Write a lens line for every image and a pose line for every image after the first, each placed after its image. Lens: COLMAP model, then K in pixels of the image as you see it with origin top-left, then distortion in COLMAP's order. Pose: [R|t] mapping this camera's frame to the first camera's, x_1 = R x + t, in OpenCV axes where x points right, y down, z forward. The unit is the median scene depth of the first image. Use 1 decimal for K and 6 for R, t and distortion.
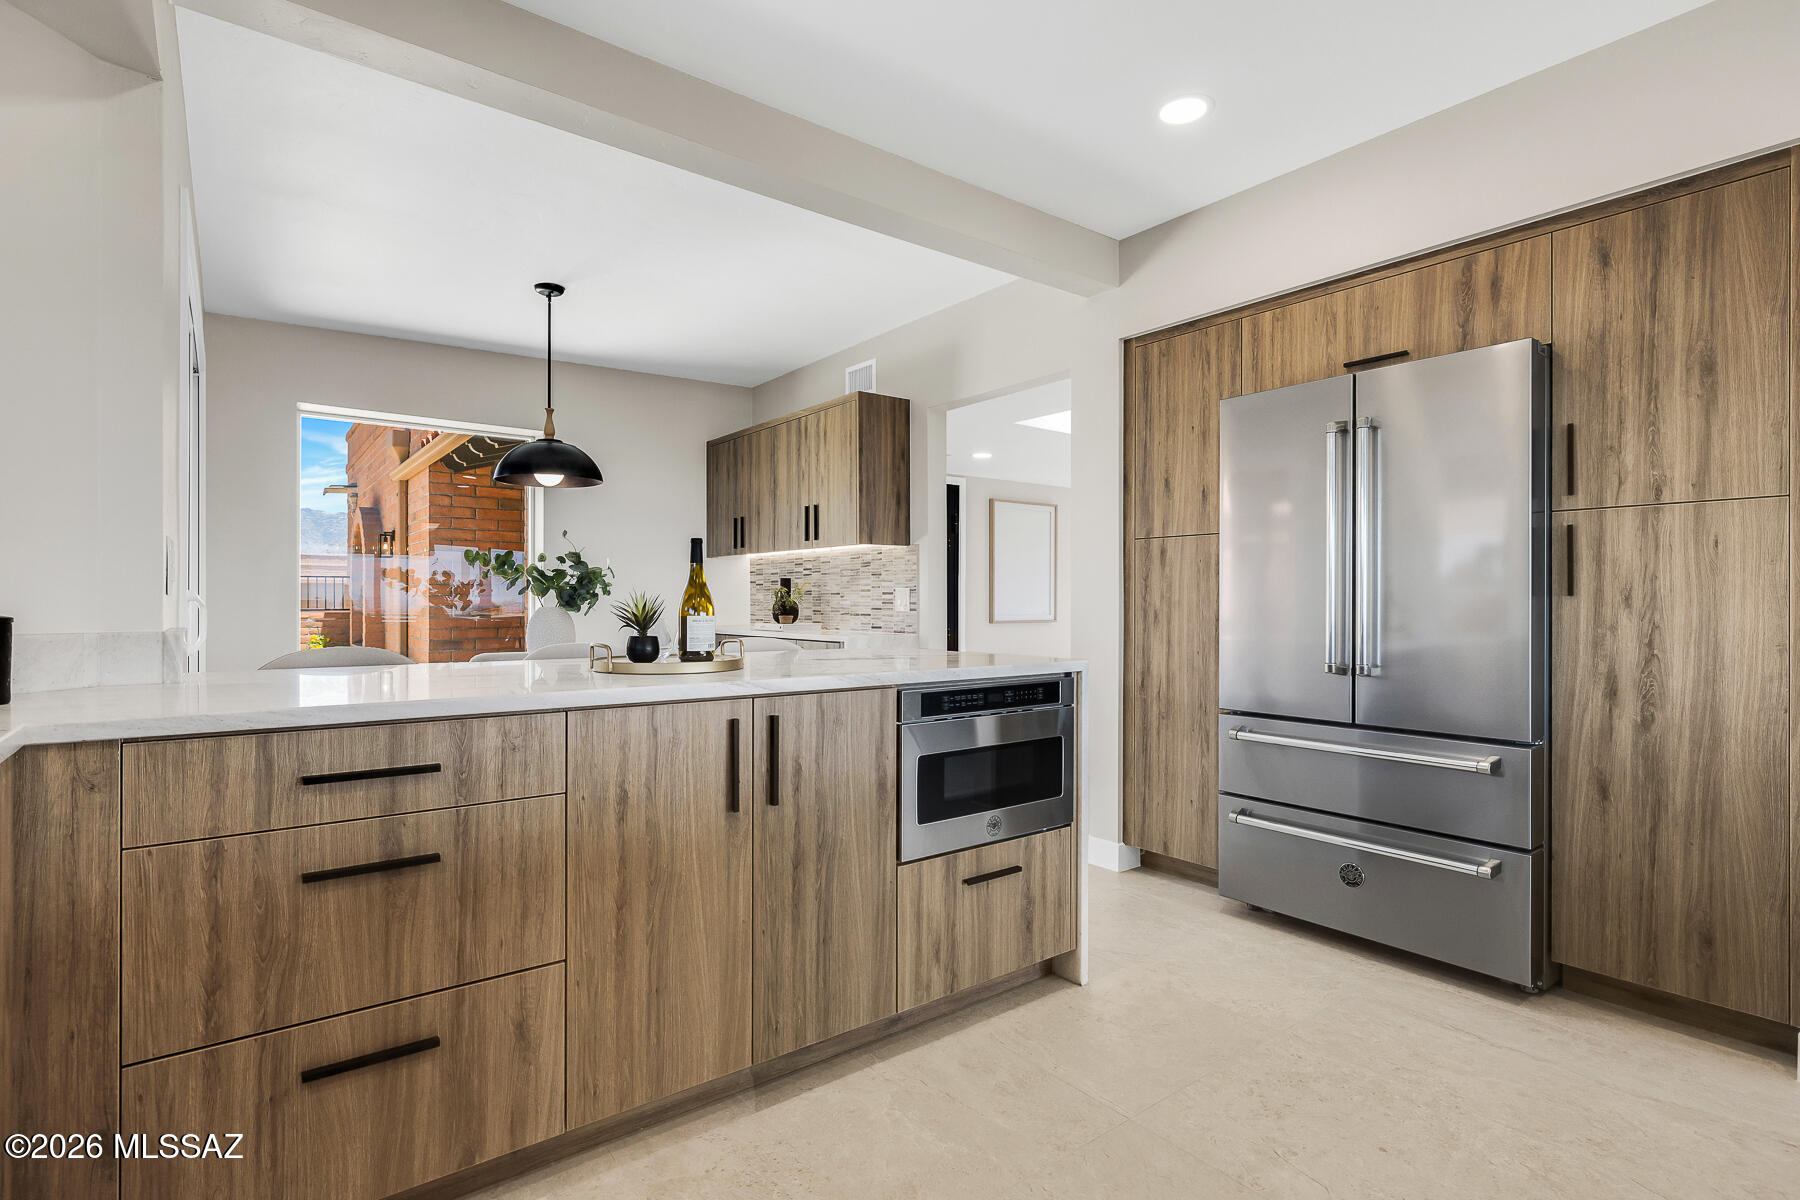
lens RADIAL K [[853.2, 0, 888.6], [0, 853.2, 608.0], [0, 0, 1]] dist [-0.005462, 0.001063]
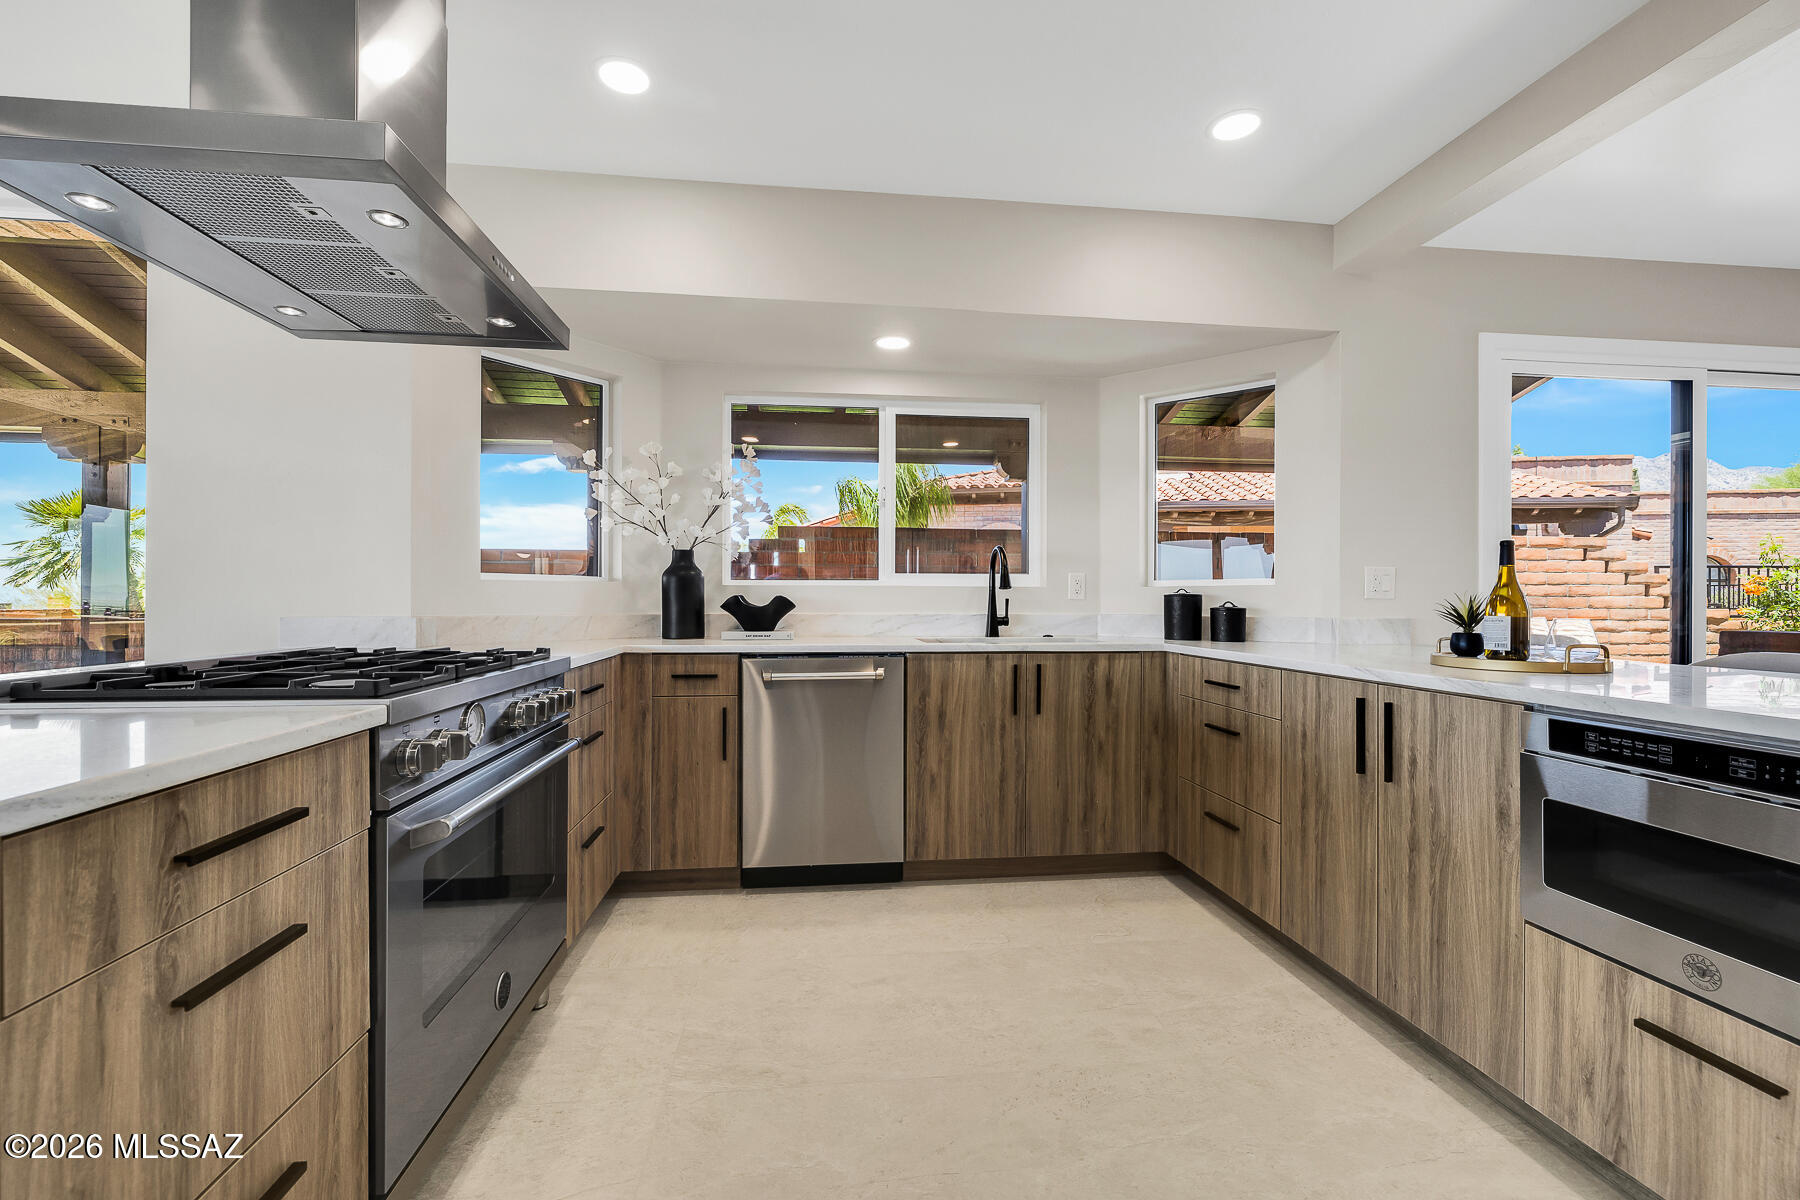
lens RADIAL K [[762.1, 0, 903.8], [0, 762.1, 599.2], [0, 0, 1]] dist [0.003040, 0.000590]
pose [[-0.494232, -0.005641, -0.869312, 0.917519], [-0.009789, 0.999952, -0.000923, -0.003492], [0.869275, 0.008054, -0.494263, 0.809359]]
